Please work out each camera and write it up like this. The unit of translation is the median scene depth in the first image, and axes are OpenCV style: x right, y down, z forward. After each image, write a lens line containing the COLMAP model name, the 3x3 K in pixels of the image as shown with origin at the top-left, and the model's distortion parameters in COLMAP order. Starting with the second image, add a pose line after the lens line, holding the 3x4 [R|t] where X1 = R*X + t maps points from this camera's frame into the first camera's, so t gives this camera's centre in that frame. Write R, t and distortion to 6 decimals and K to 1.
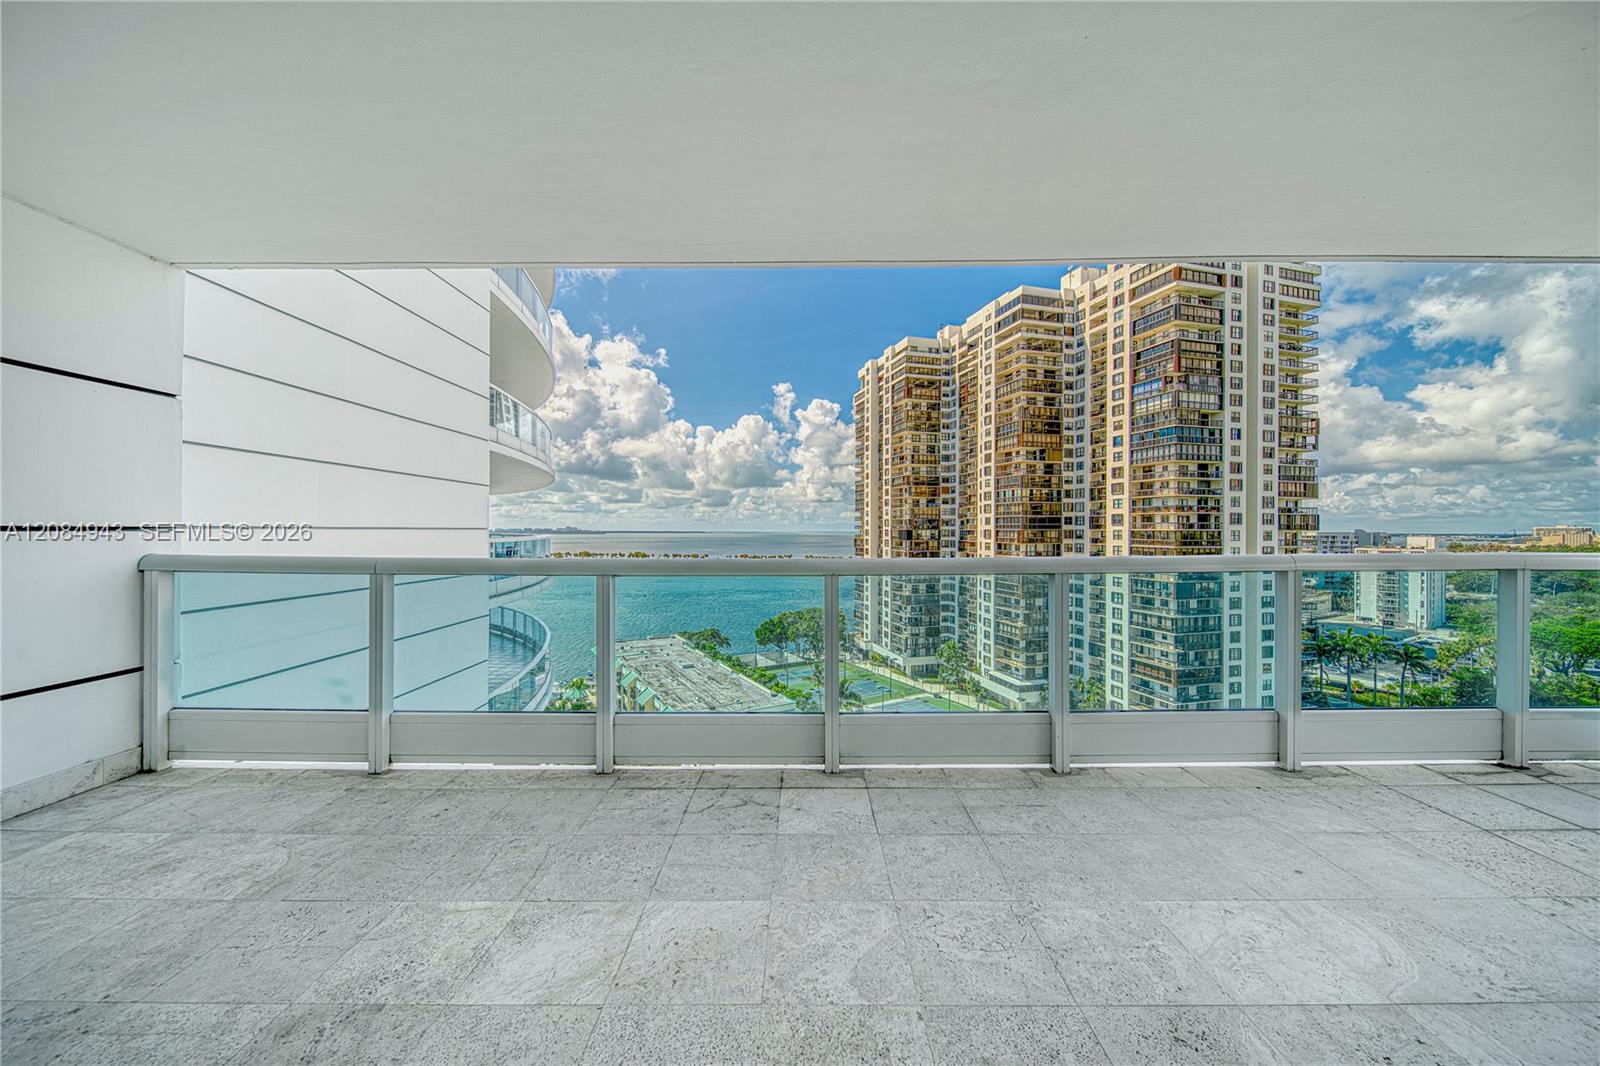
lens RADIAL K [[570.2, 0, 793.0], [0, 570.2, 533.3], [0, 0, 1]] dist [0.003860, -0.001940]
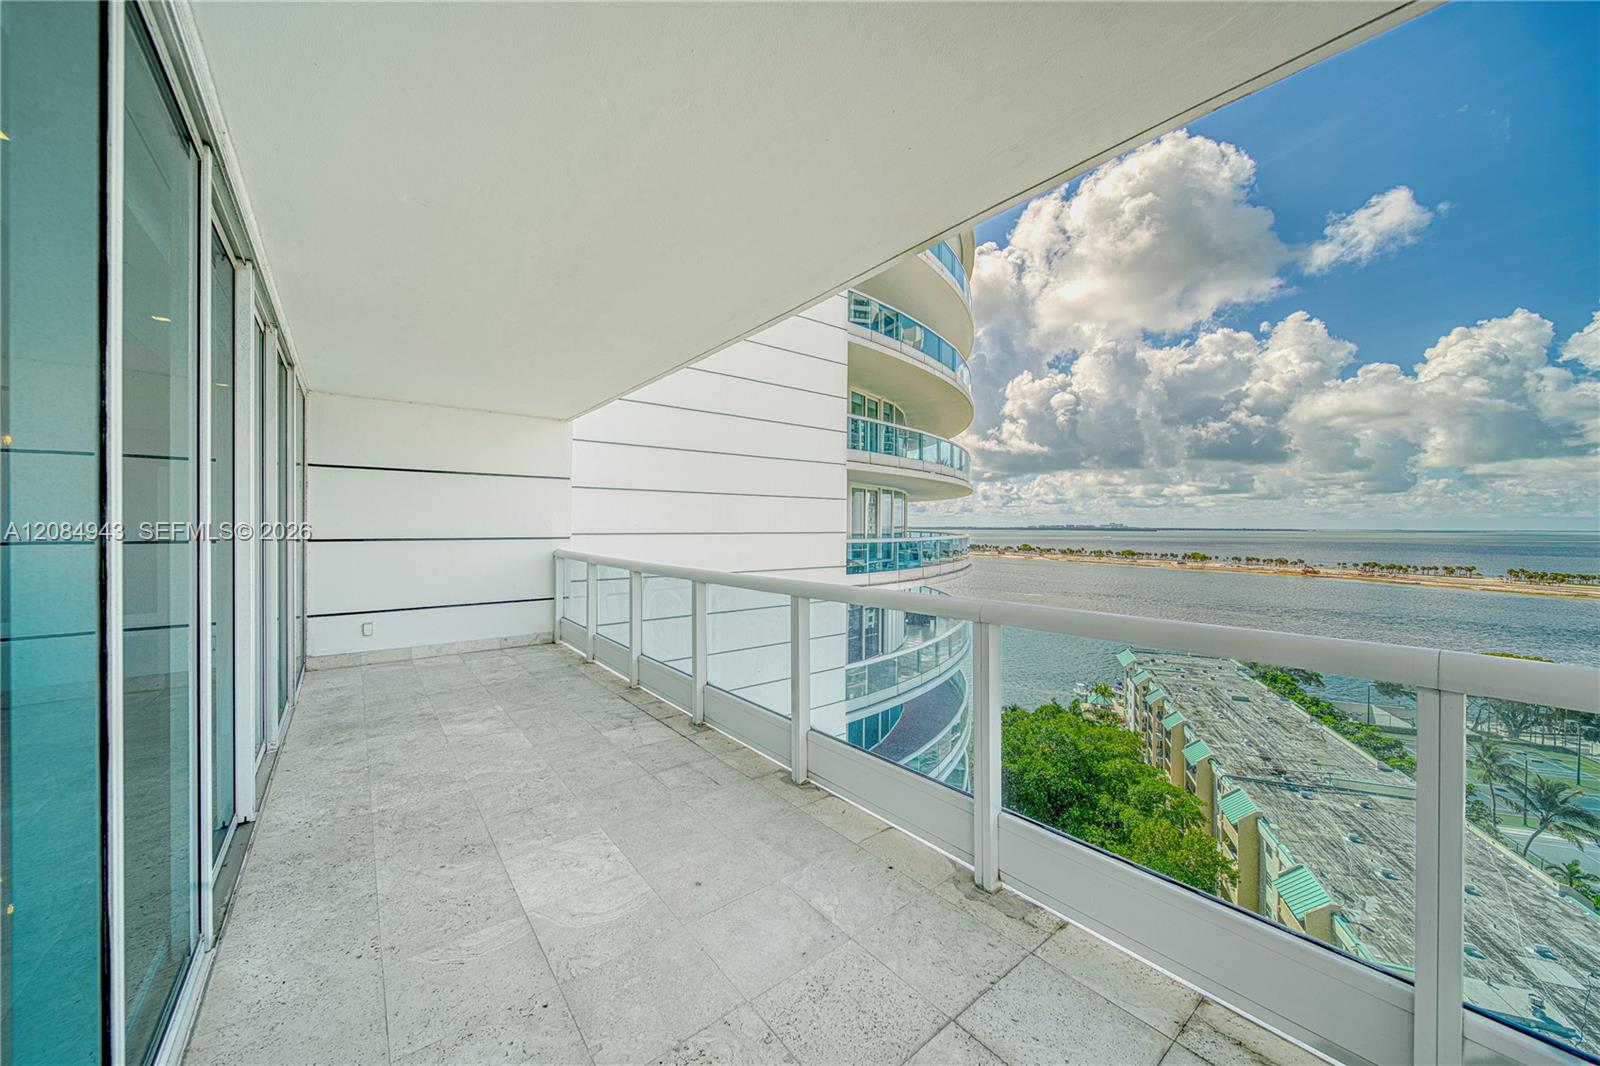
lens RADIAL K [[570.2, 0, 796.8], [0, 570.2, 527.5], [0, 0, 1]] dist [0.003860, -0.001940]
pose [[0.619269, 0.004097, -0.785168, 1.365342], [-0.006414, 0.999979, 0.000159, -0.061518], [0.785153, 0.004937, 0.619283, 0.350545]]
